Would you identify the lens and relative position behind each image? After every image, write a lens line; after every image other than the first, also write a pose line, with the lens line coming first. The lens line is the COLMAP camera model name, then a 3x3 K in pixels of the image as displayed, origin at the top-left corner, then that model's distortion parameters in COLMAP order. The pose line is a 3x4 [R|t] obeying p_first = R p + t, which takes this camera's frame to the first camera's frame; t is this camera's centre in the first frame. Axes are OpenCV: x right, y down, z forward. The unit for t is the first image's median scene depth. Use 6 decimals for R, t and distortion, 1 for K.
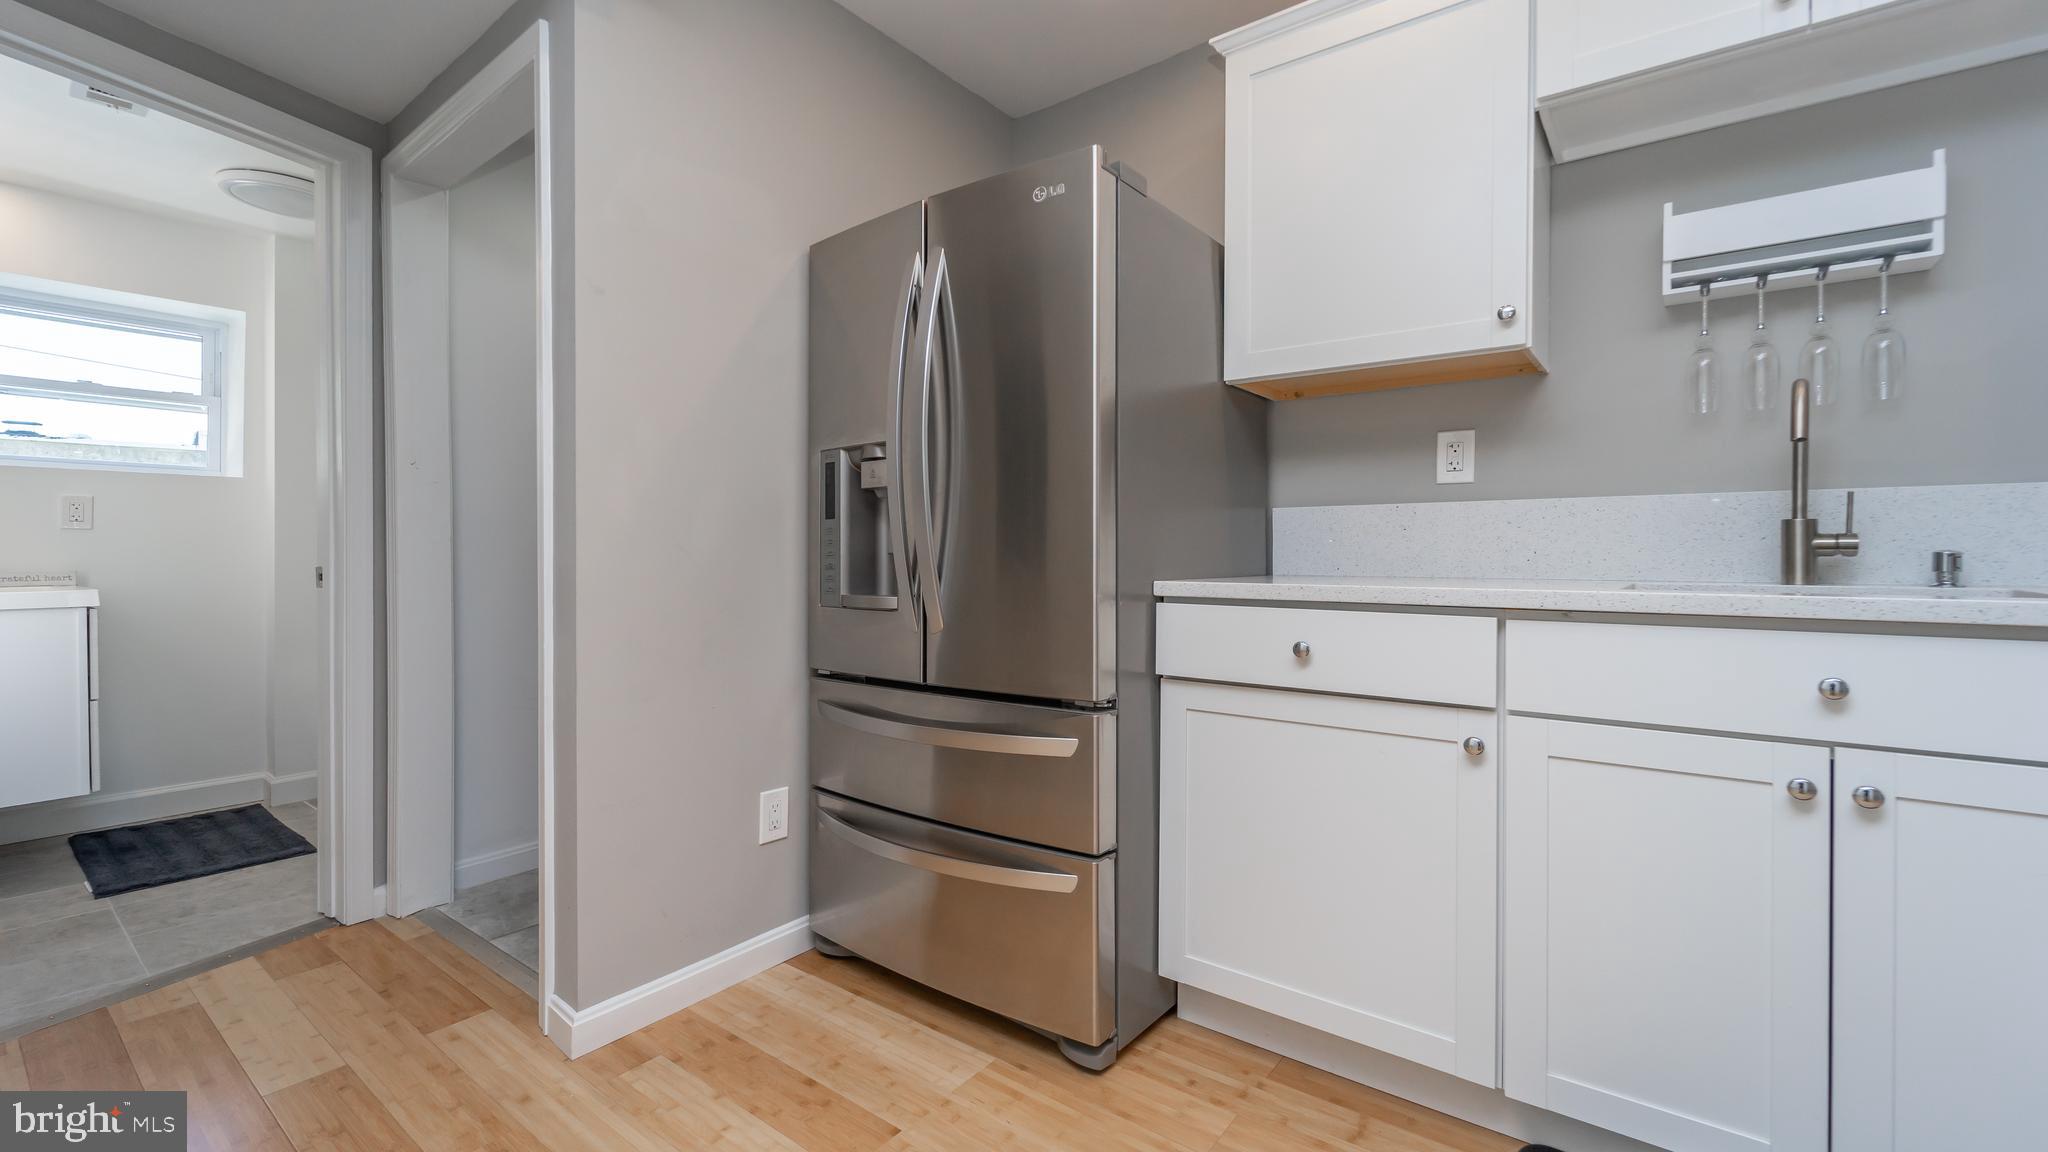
lens RADIAL K [[835.0, 0, 1014.7], [0, 835.0, 558.0], [0, 0, 1]] dist [-0.005830, -0.001152]
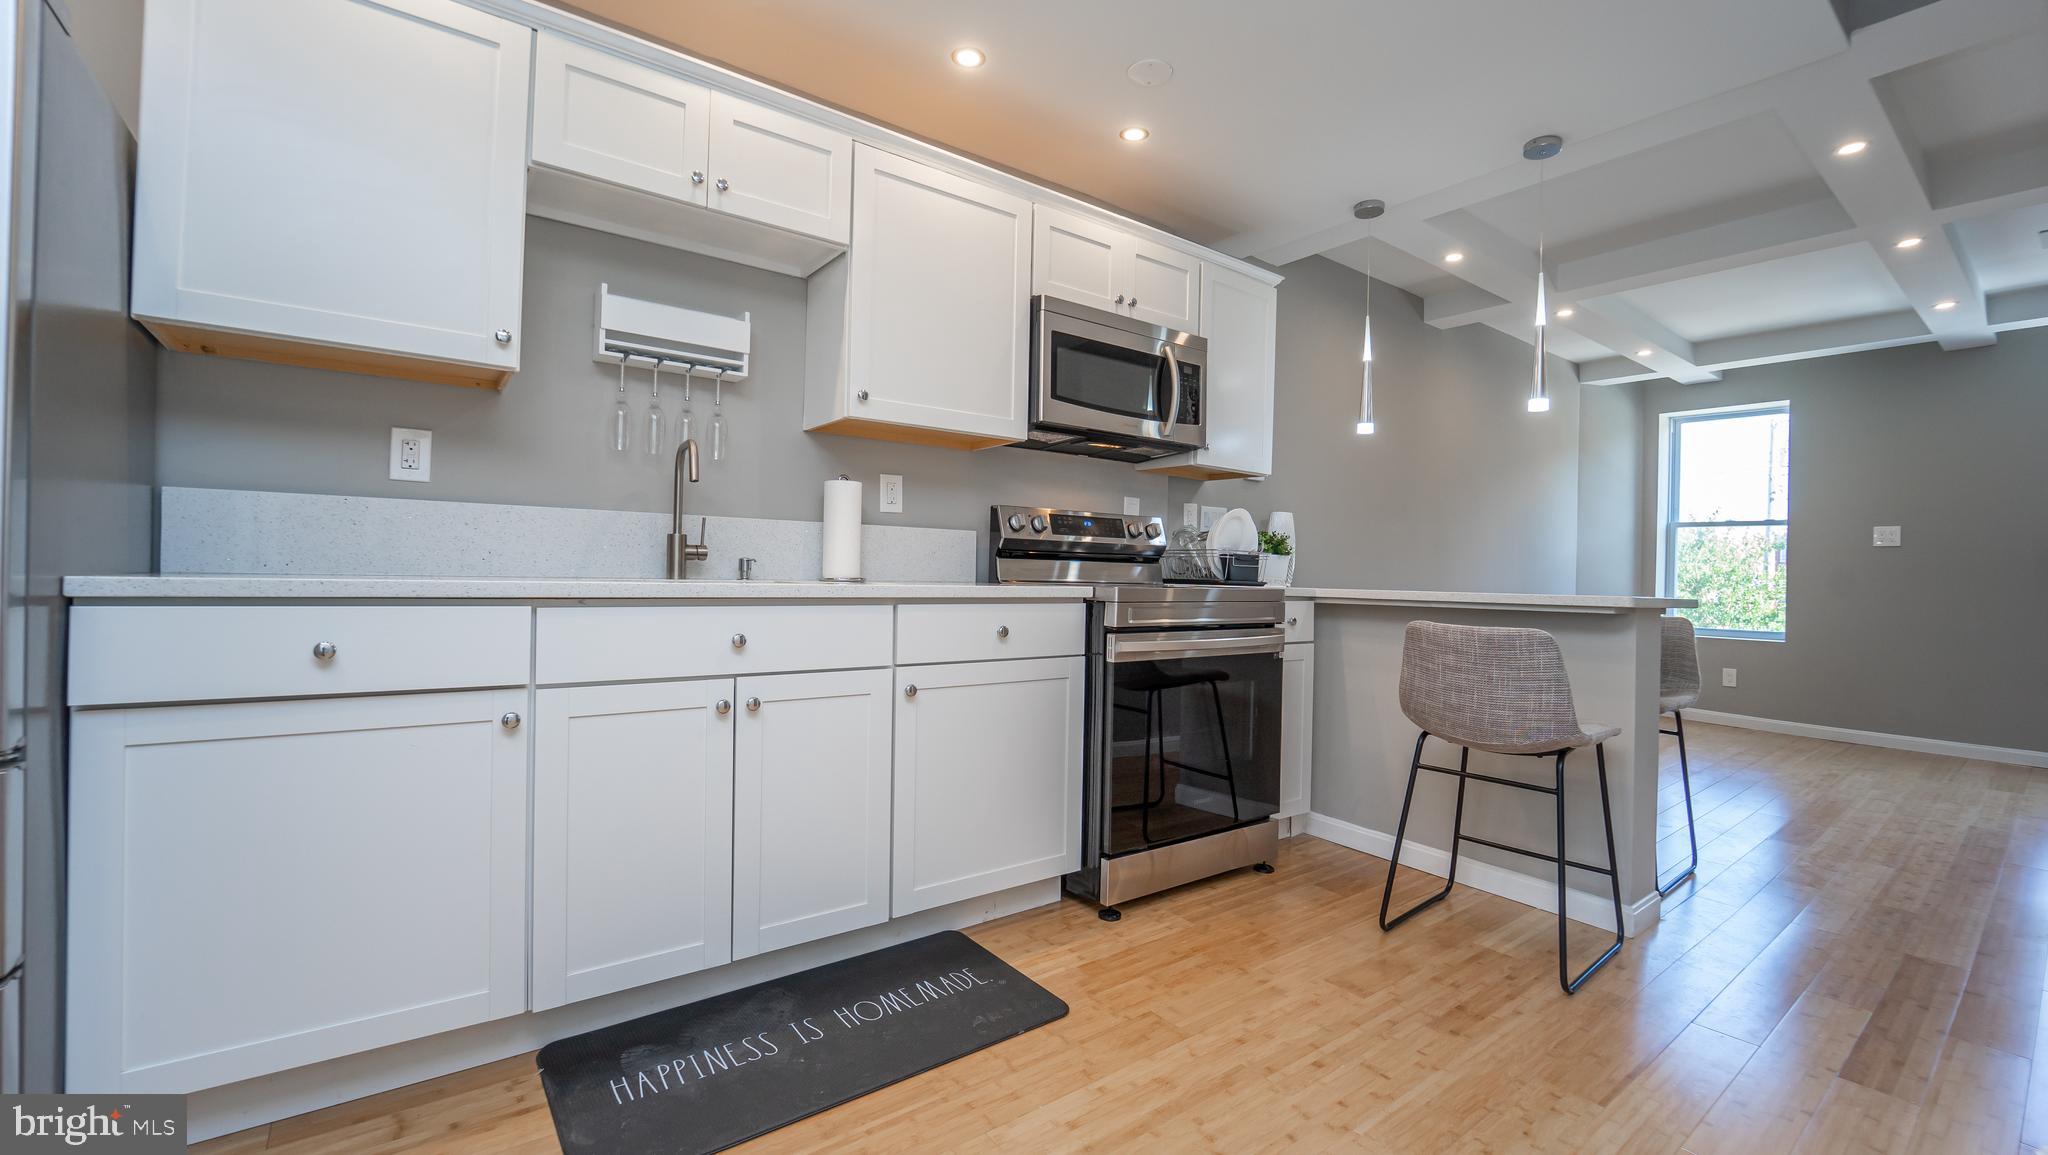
lens RADIAL K [[851.7, 0, 1053.2], [0, 851.7, 579.3], [0, 0, 1]] dist [-0.019737, -0.001148]
pose [[0.230837, -0.001842, 0.972991, -0.346090], [-0.015442, 0.999865, 0.005556, 0.013937], [-0.972870, -0.016307, 0.230778, 0.015815]]
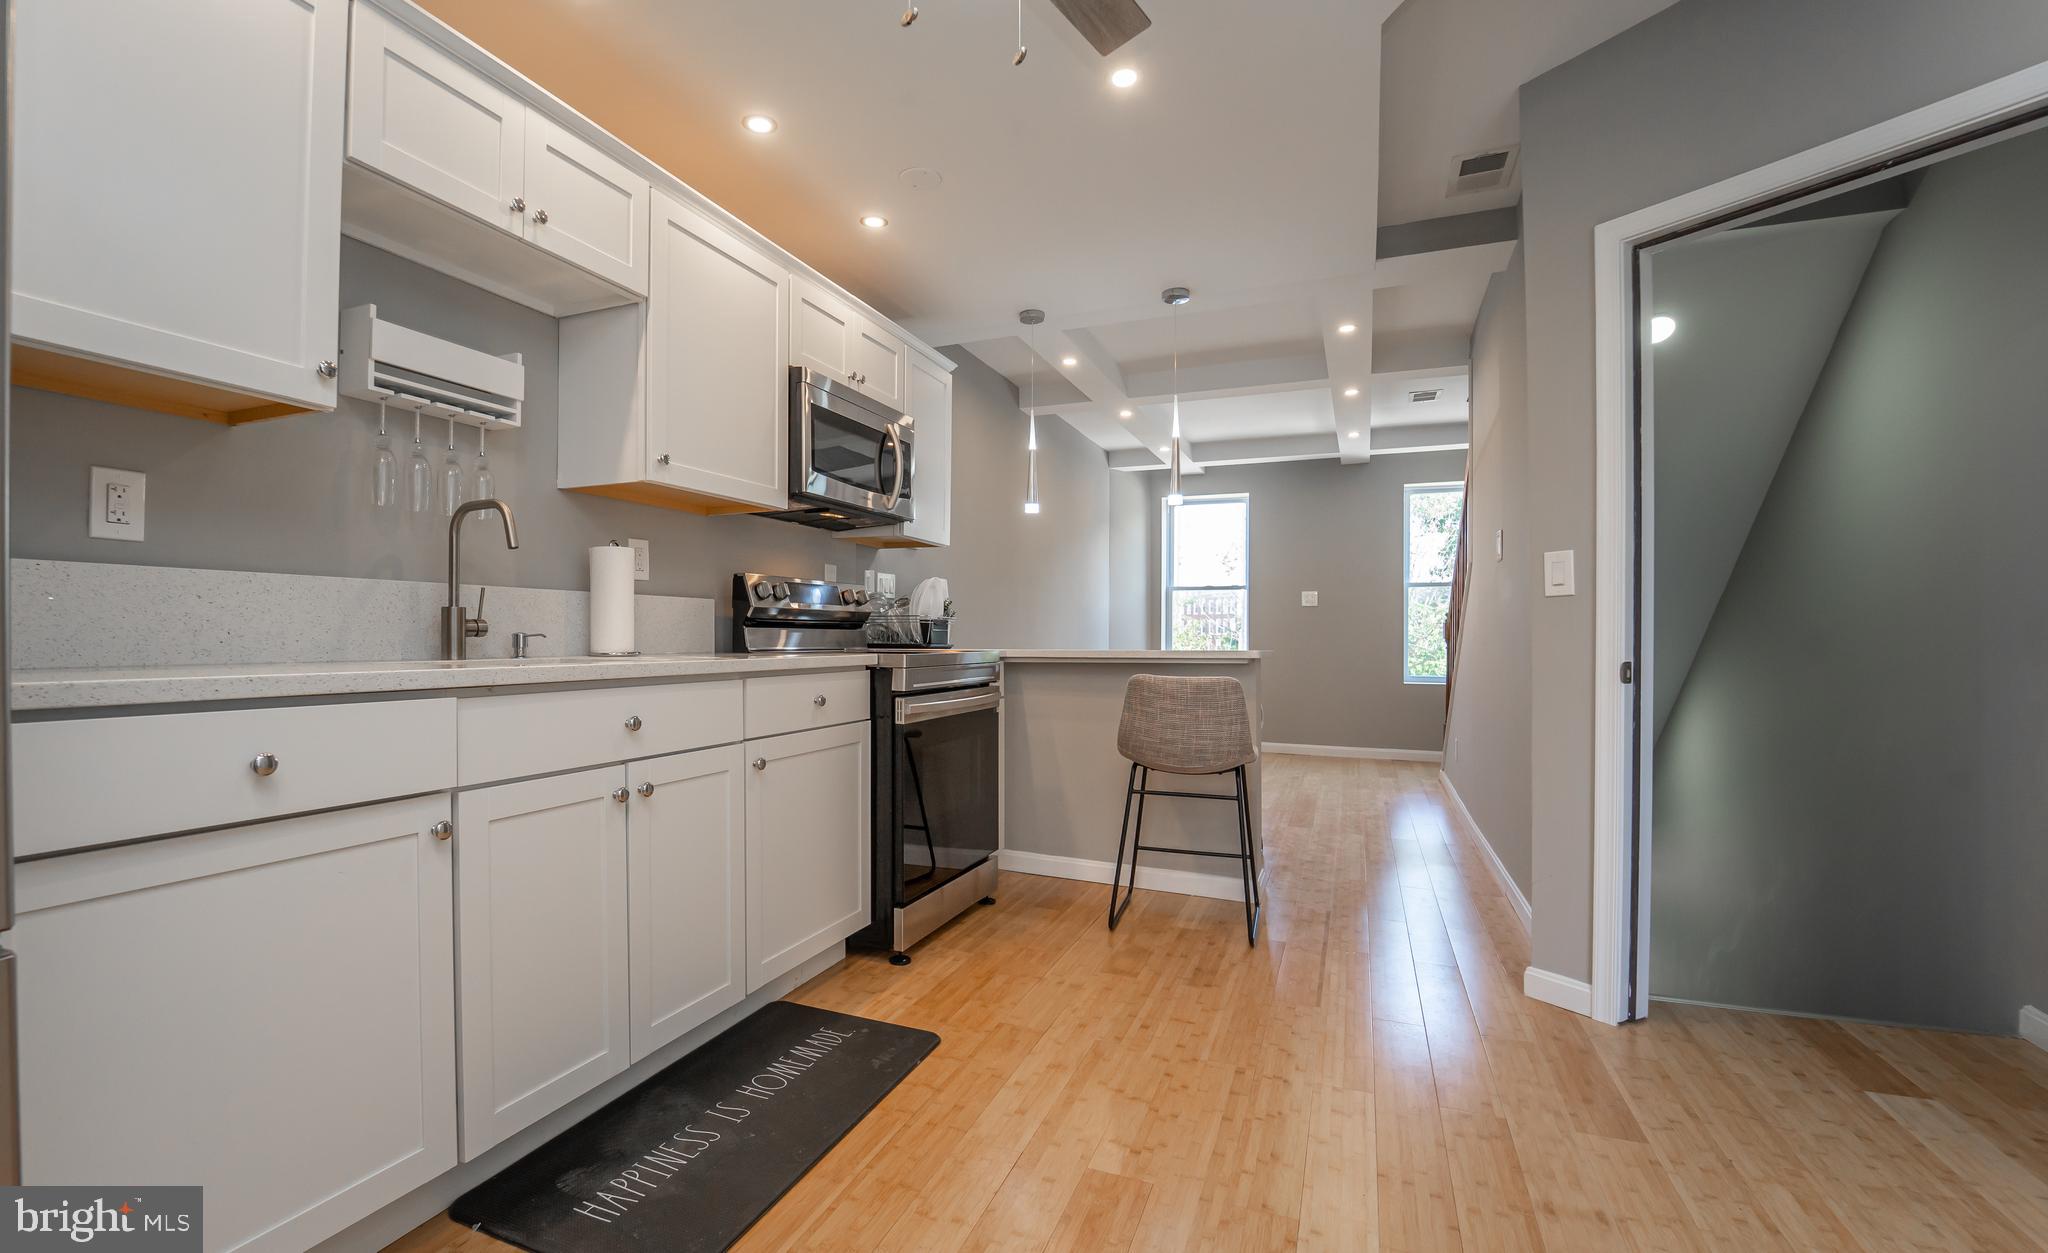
lens RADIAL K [[882.7, 0, 1017.3], [0, 882.7, 643.1], [0, 0, 1]] dist [-0.020100, -0.000493]
pose [[-0.273517, -0.006360, 0.961846, -0.541612], [0.004166, 0.999961, 0.007797, 0.000428], [-0.961858, 0.006140, -0.273480, 0.546197]]
